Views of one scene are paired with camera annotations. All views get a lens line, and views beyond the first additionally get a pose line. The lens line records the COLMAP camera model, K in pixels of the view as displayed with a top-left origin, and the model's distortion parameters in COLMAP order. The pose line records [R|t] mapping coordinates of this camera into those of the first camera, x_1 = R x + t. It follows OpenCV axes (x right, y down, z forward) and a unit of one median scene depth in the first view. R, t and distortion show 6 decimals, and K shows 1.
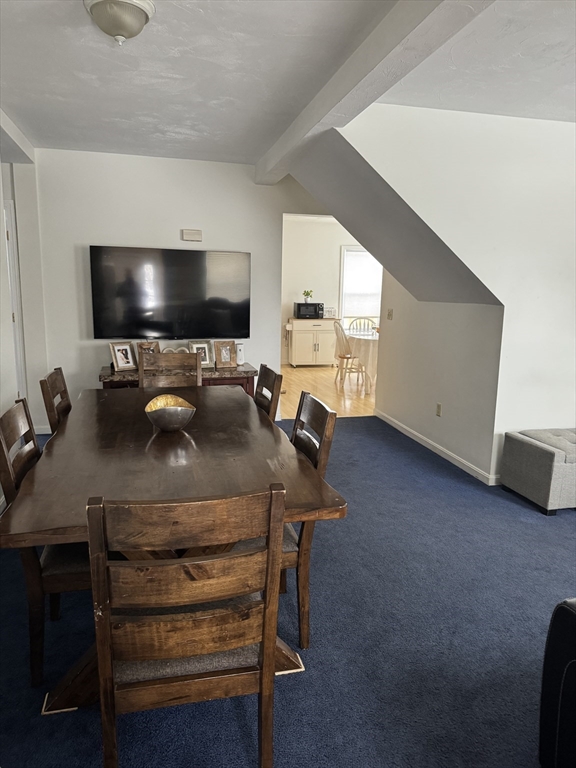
lens RADIAL K [[540.6, 0, 288.0], [0, 540.6, 384.0], [0, 0, 1]] dist [-0.003993, -0.004378]
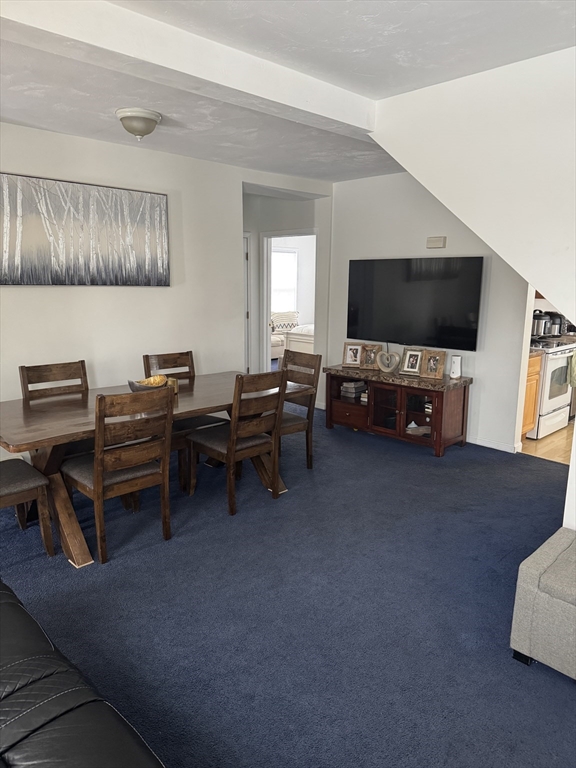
lens RADIAL K [[540.6, 0, 288.0], [0, 540.6, 384.0], [0, 0, 1]] dist [-0.003993, -0.004378]
pose [[0.507726, 0.155352, -0.847396, 0.609271], [-0.153406, 0.984191, 0.088515, -0.070386], [0.847750, 0.085054, 0.523531, 0.286467]]
